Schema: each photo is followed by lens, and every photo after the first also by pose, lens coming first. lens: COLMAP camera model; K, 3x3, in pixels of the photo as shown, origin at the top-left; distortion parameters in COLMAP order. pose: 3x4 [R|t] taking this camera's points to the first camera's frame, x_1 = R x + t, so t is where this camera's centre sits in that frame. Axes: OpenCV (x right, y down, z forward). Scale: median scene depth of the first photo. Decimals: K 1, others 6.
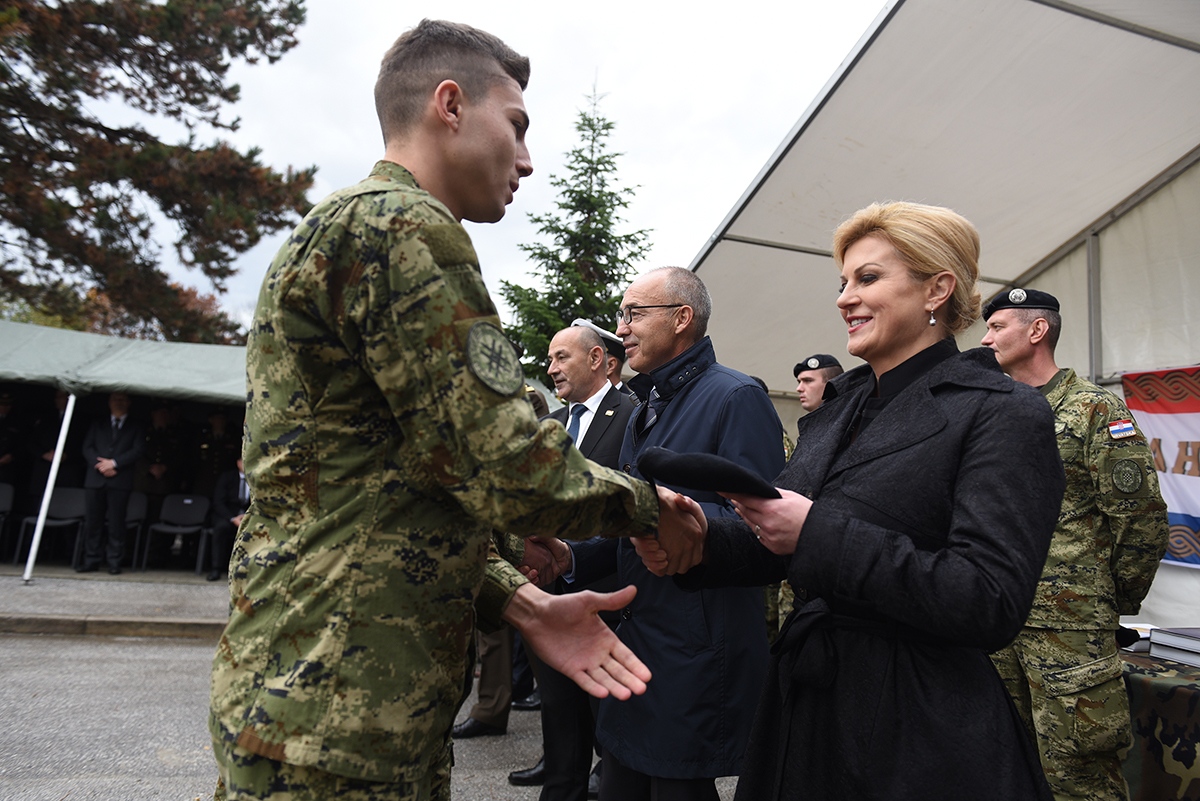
lens RADIAL K [[888.8, 0, 600.0], [0, 888.8, 400.5], [0, 0, 1]] dist [-0.033262, -0.001529]
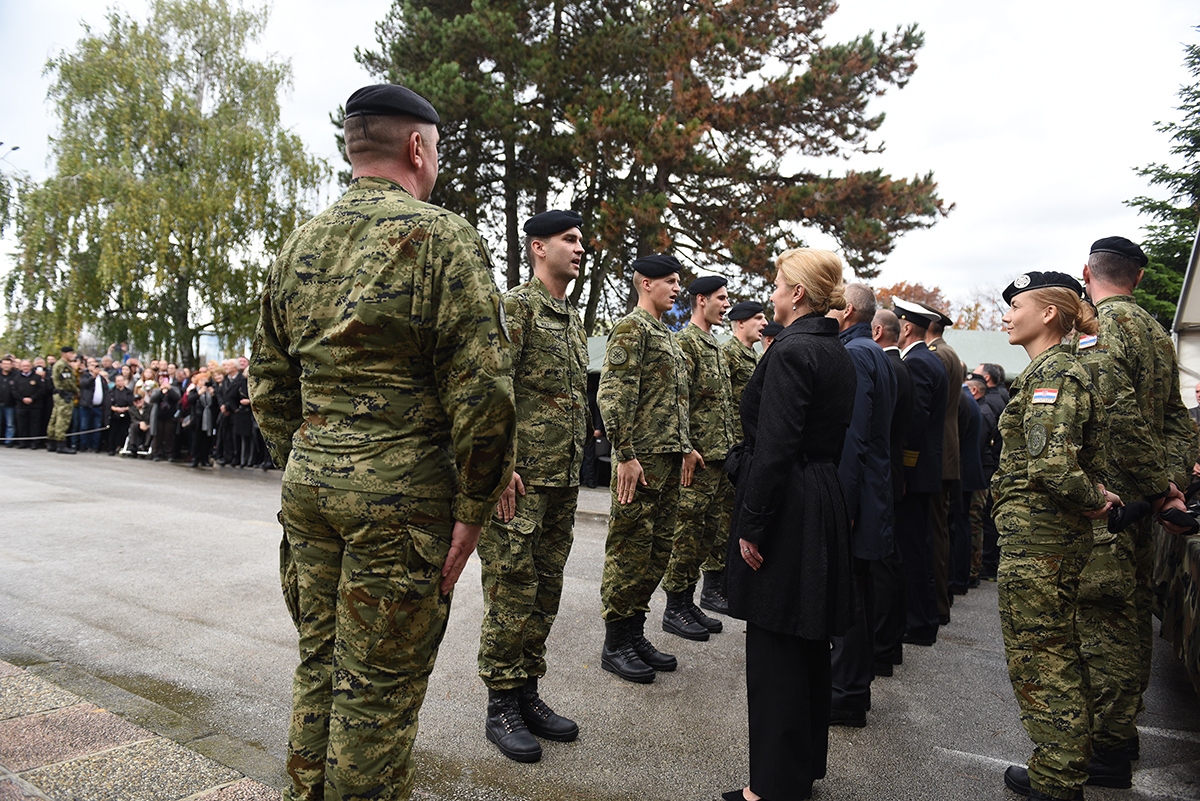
lens RADIAL K [[823.2, 0, 600.0], [0, 823.2, 400.5], [0, 0, 1]] dist [-0.041588, 0.000433]
pose [[0.672061, -0.050343, -0.738783, 0.163245], [0.066731, 0.997744, -0.007284, 0.013331], [0.737483, -0.044404, 0.673904, -0.047854]]
